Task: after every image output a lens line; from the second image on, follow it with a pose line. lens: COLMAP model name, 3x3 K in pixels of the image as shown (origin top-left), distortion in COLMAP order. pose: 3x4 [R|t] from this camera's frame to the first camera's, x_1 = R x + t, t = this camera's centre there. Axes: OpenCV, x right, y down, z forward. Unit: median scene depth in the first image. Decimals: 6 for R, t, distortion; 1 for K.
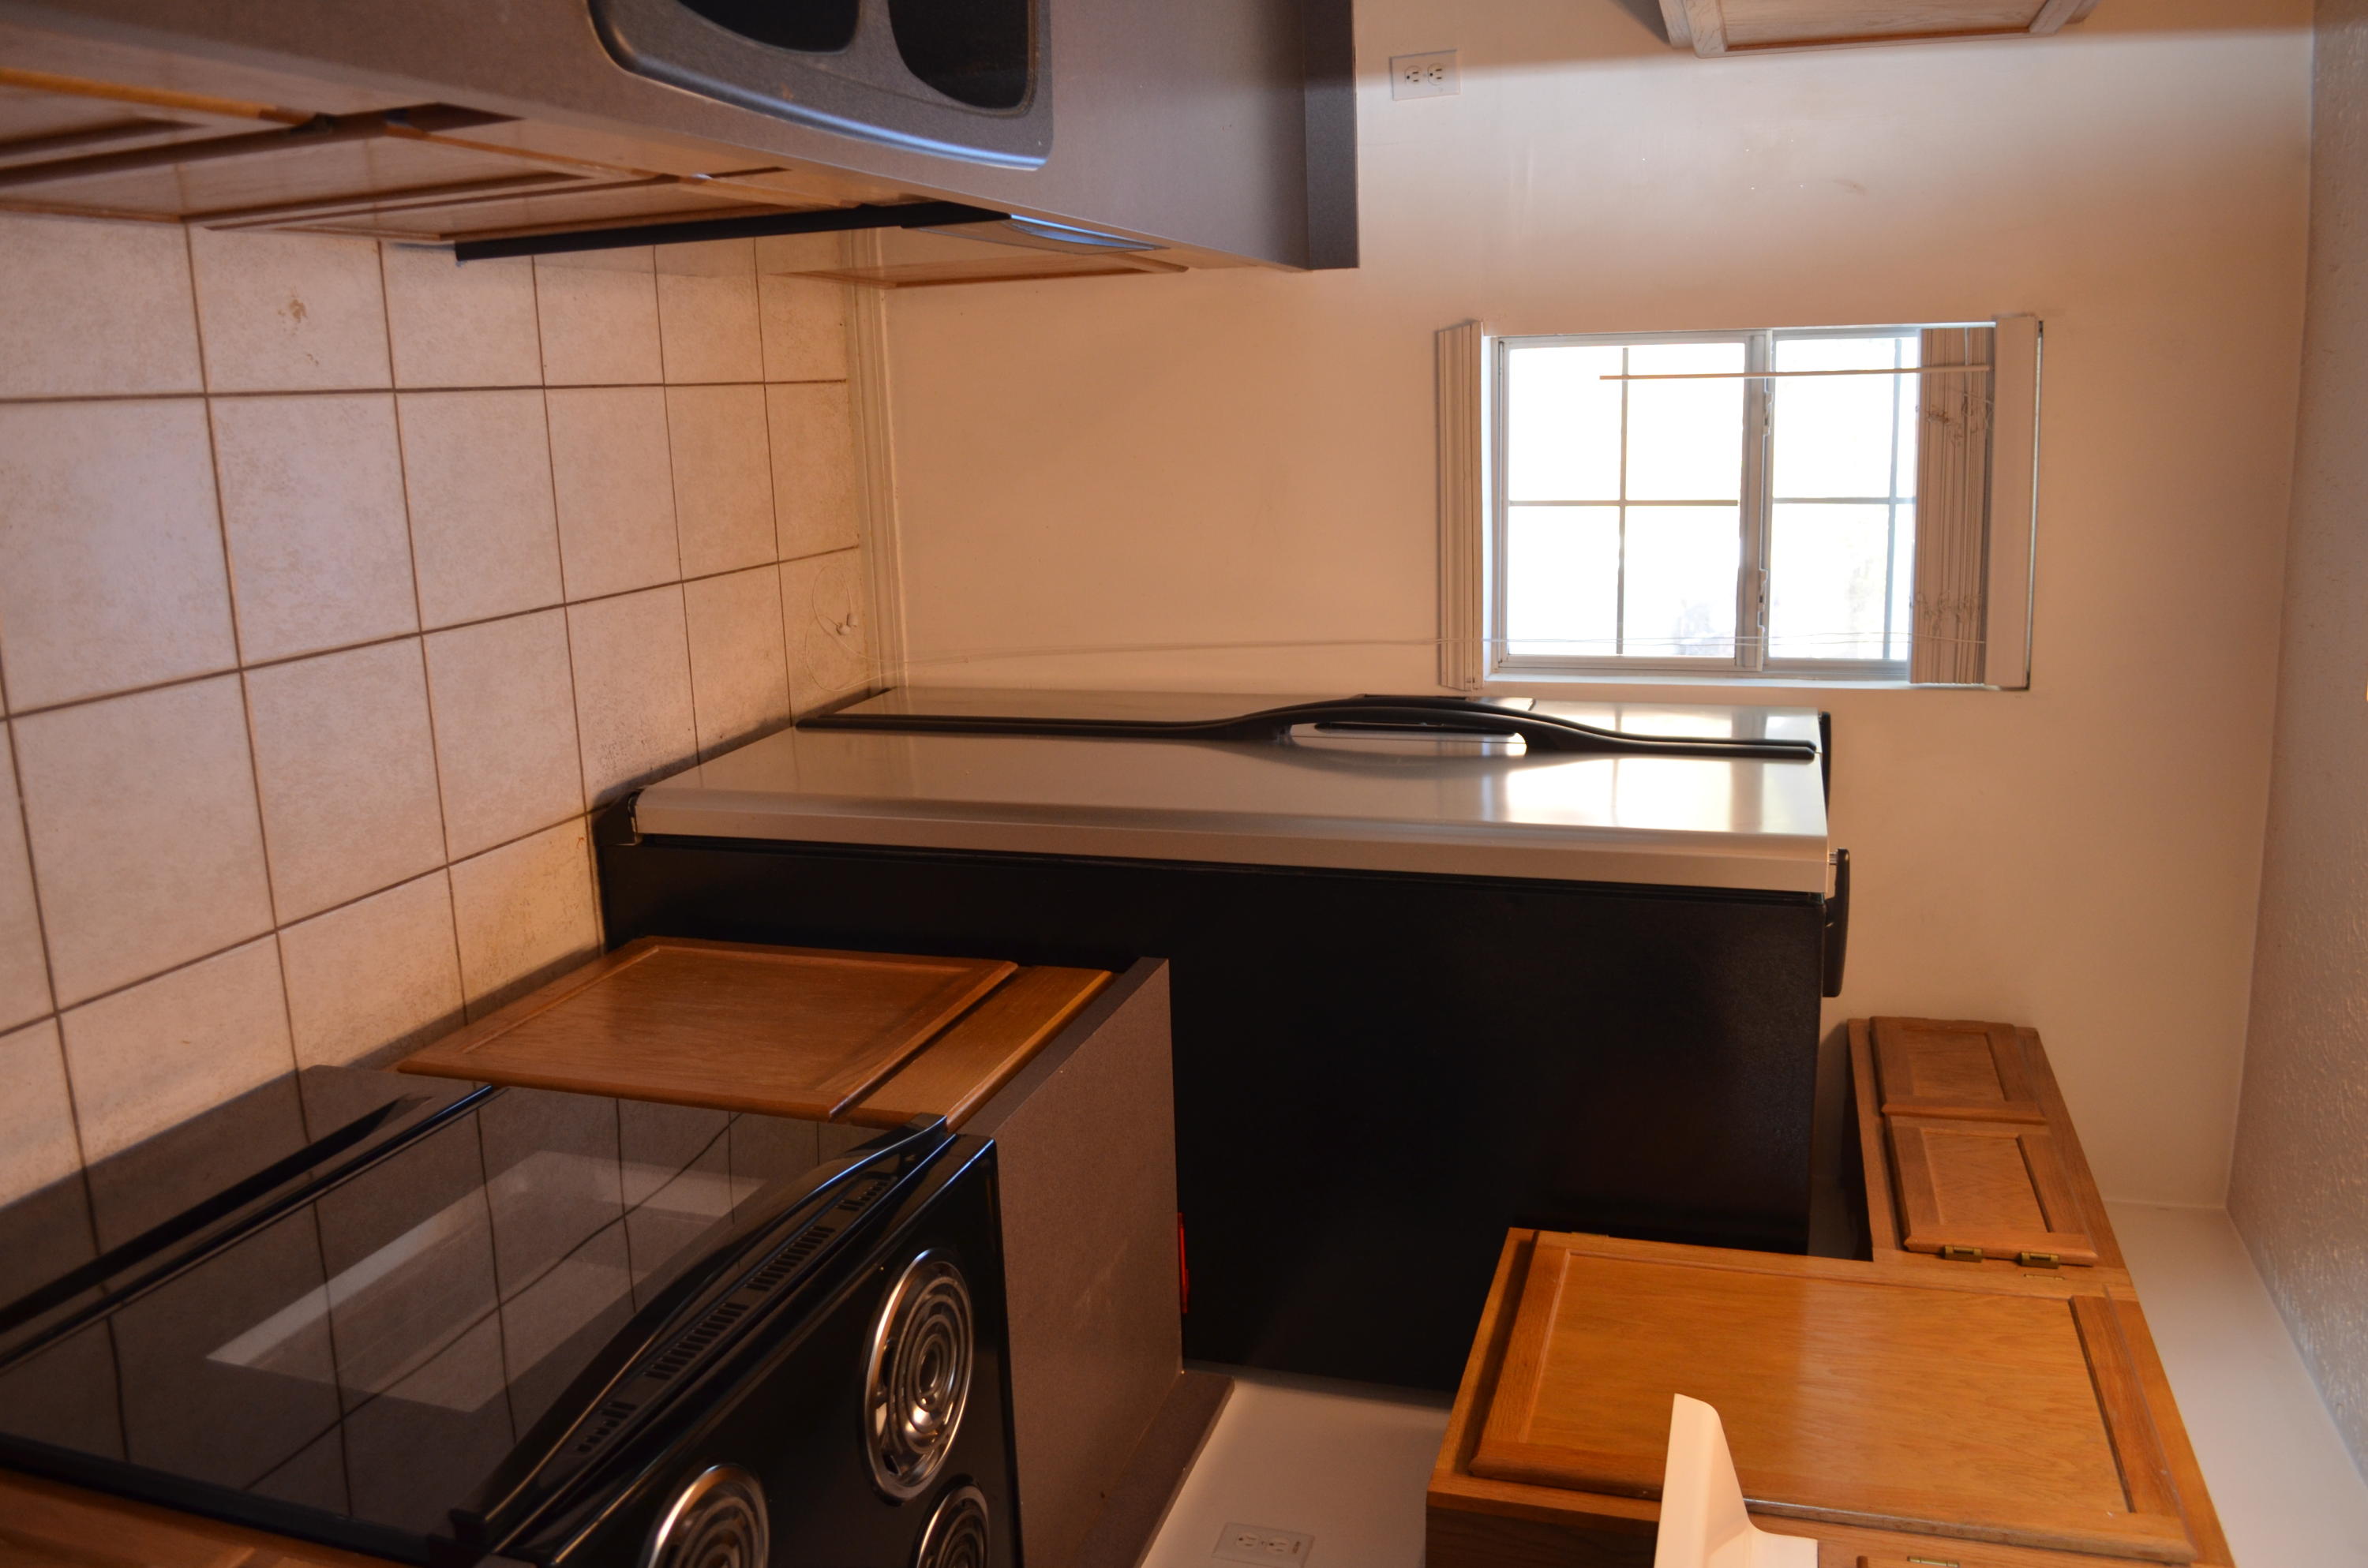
lens RADIAL K [[1841.4, 0, 1175.0], [0, 1841.4, 781.5], [0, 0, 1]] dist [-0.071863, 0.001239]
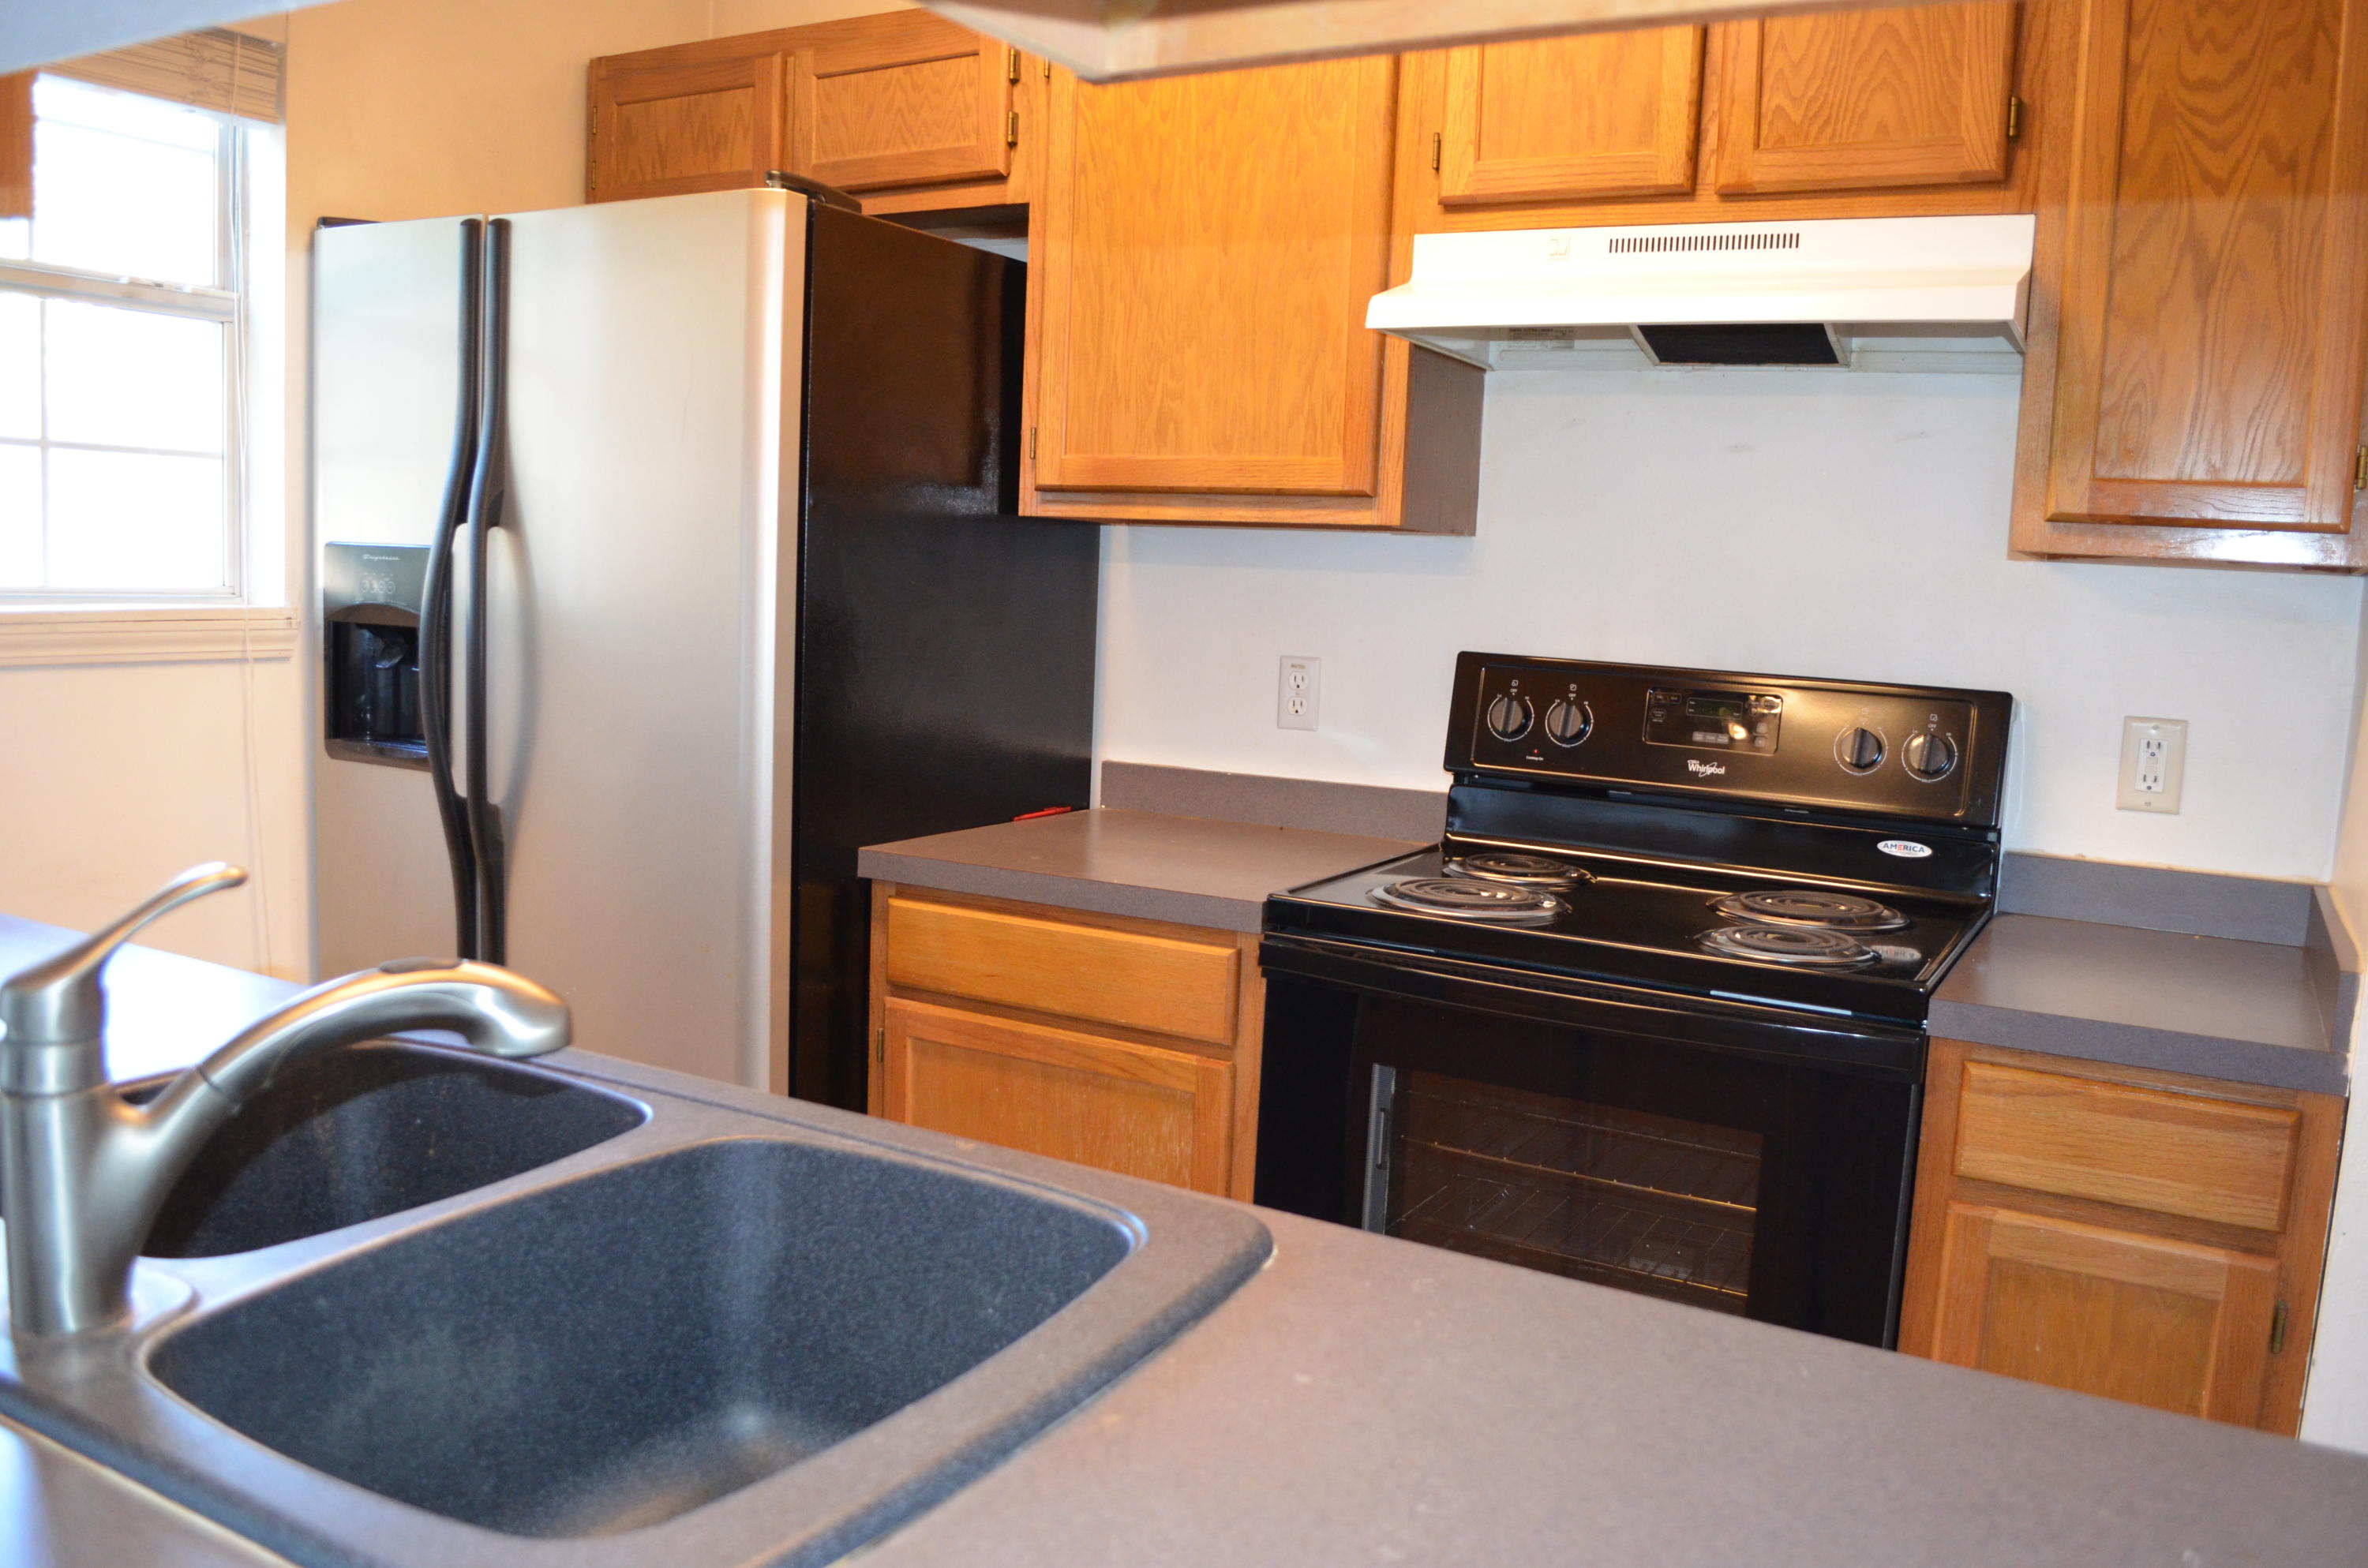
lens RADIAL K [[1841.4, 0, 1191.3], [0, 1841.4, 792.3], [0, 0, 1]] dist [-0.071863, 0.001239]
pose [[-0.210715, -0.976032, 0.054415, -0.077614], [0.669128, -0.103430, 0.735914, -0.608236], [-0.712648, 0.191478, 0.674884, 0.215610]]
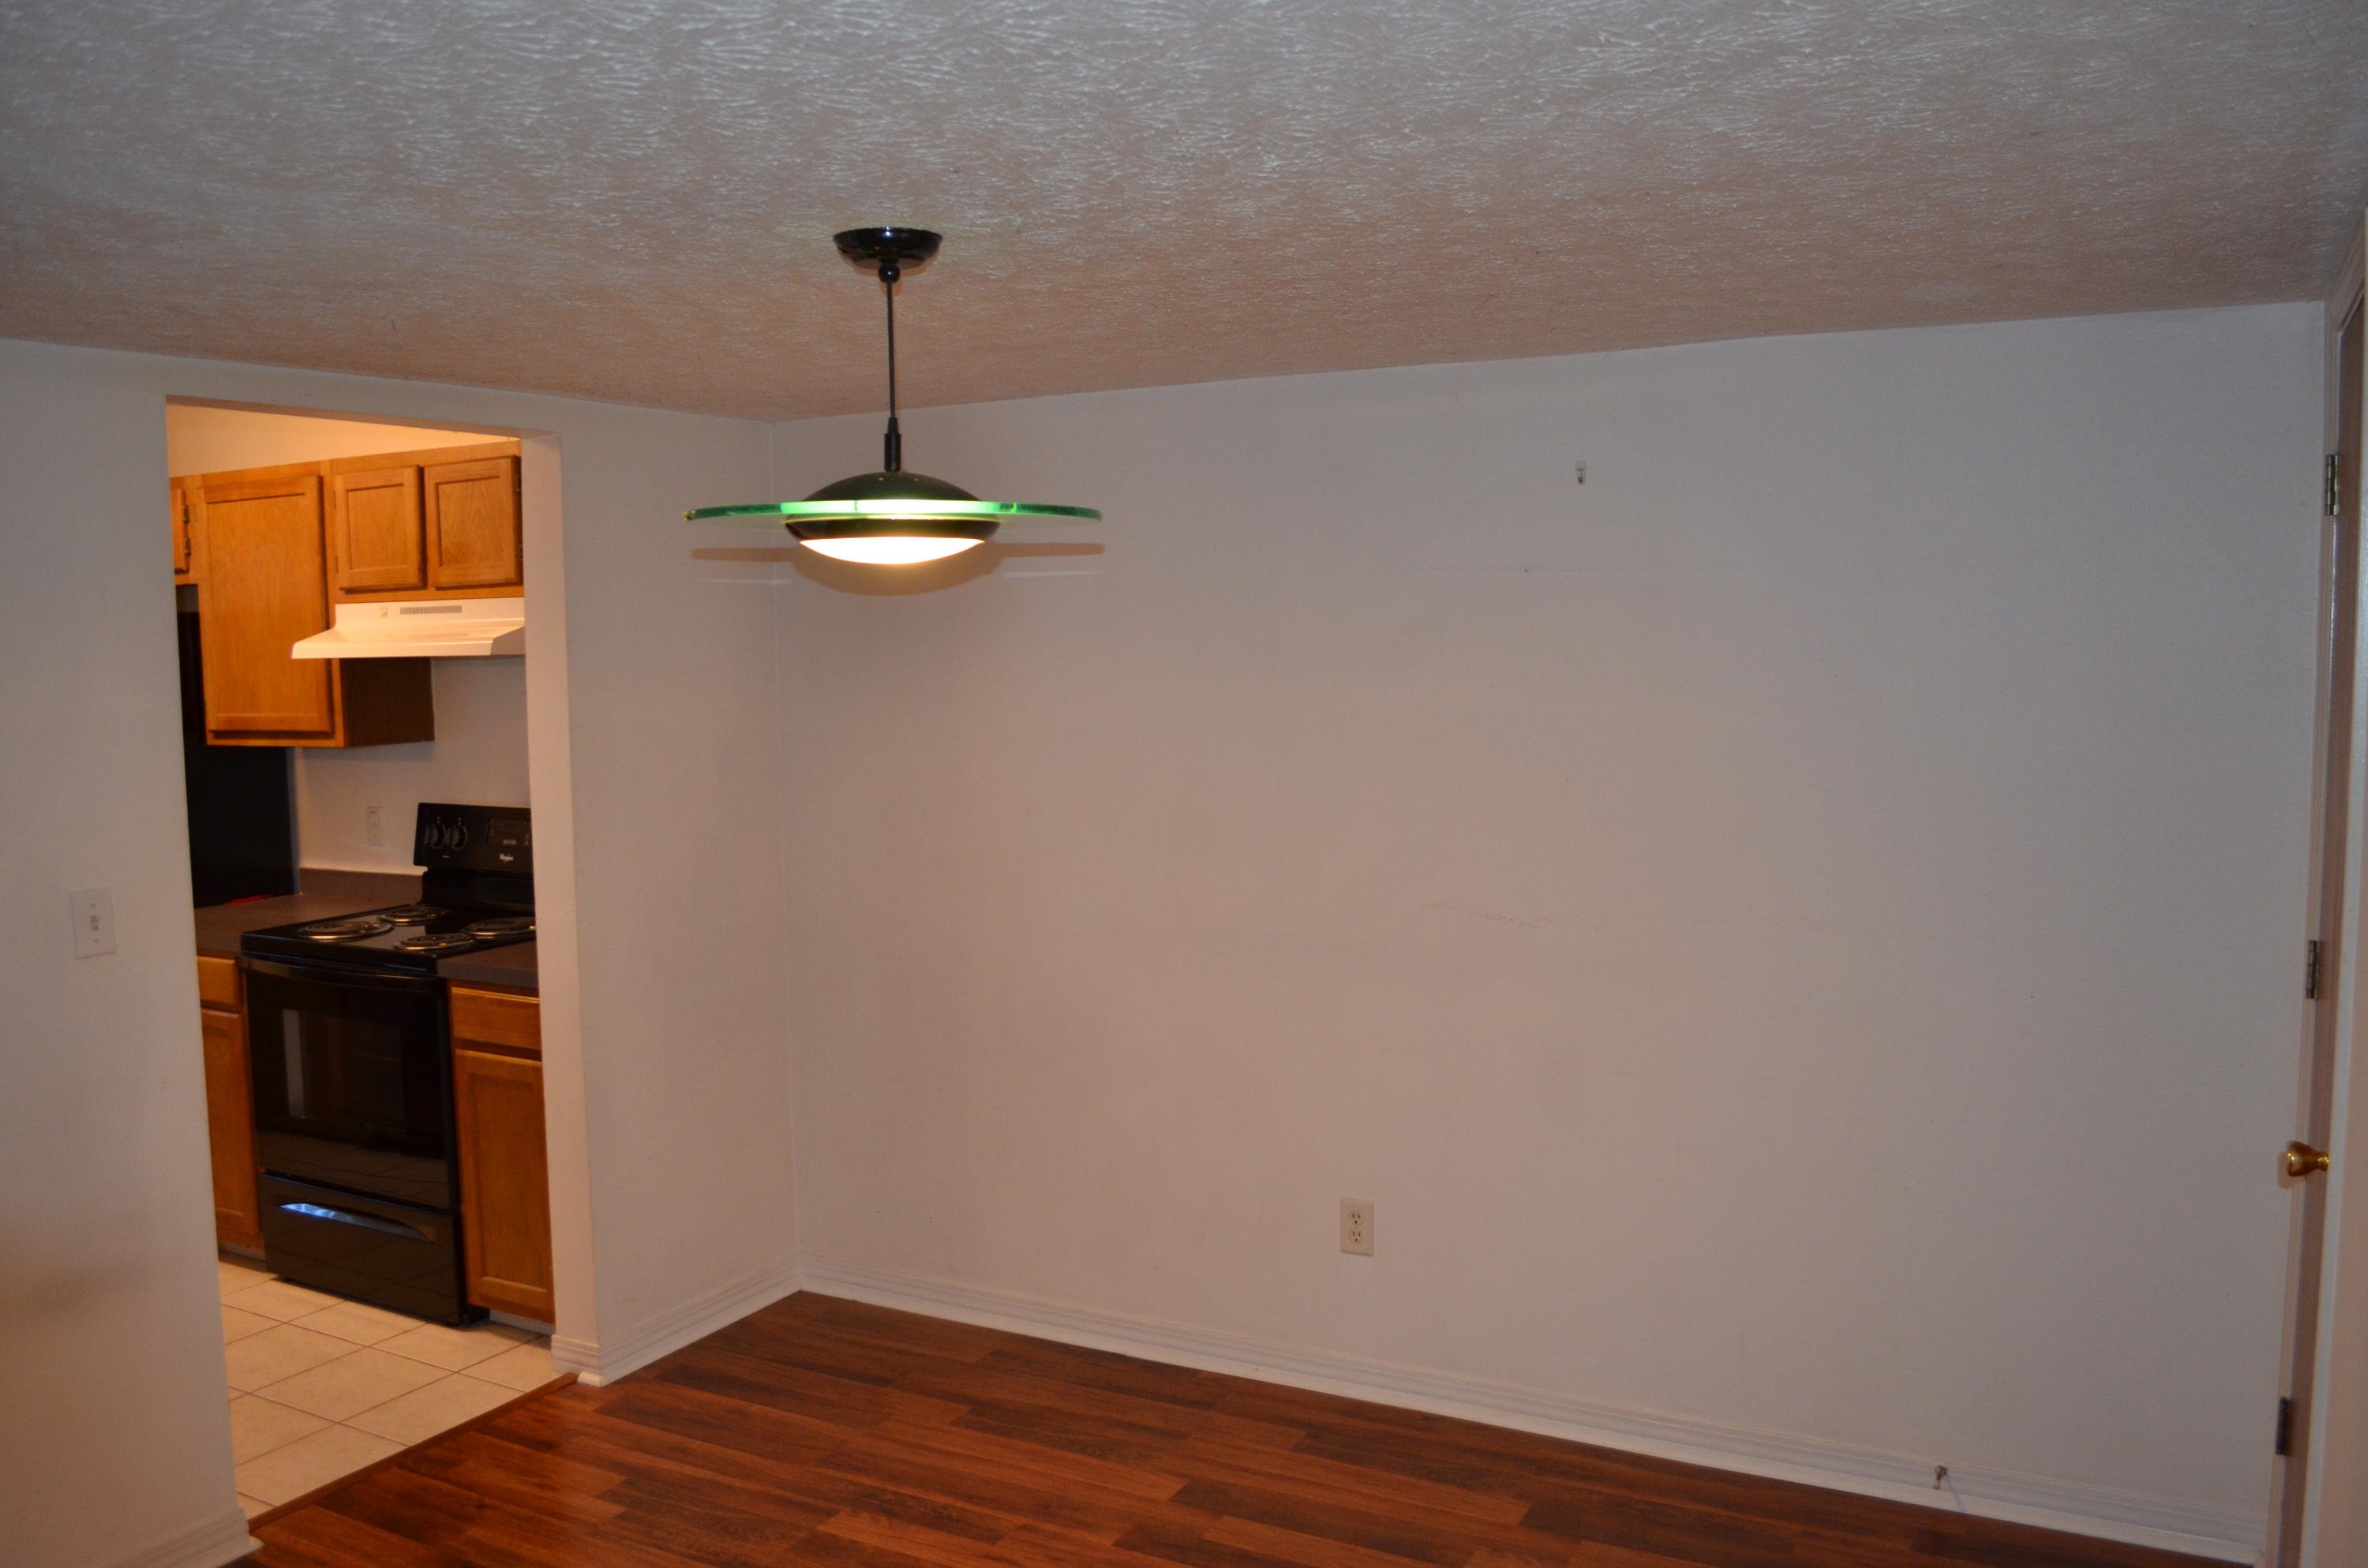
lens RADIAL K [[1841.4, 0, 1179.6], [0, 1841.4, 773.3], [0, 0, 1]] dist [-0.071863, 0.001239]
pose [[-0.271012, -0.956754, 0.105709, -0.433281], [0.651713, -0.101560, 0.751636, -0.686638], [-0.708395, 0.272594, 0.651053, -1.337049]]
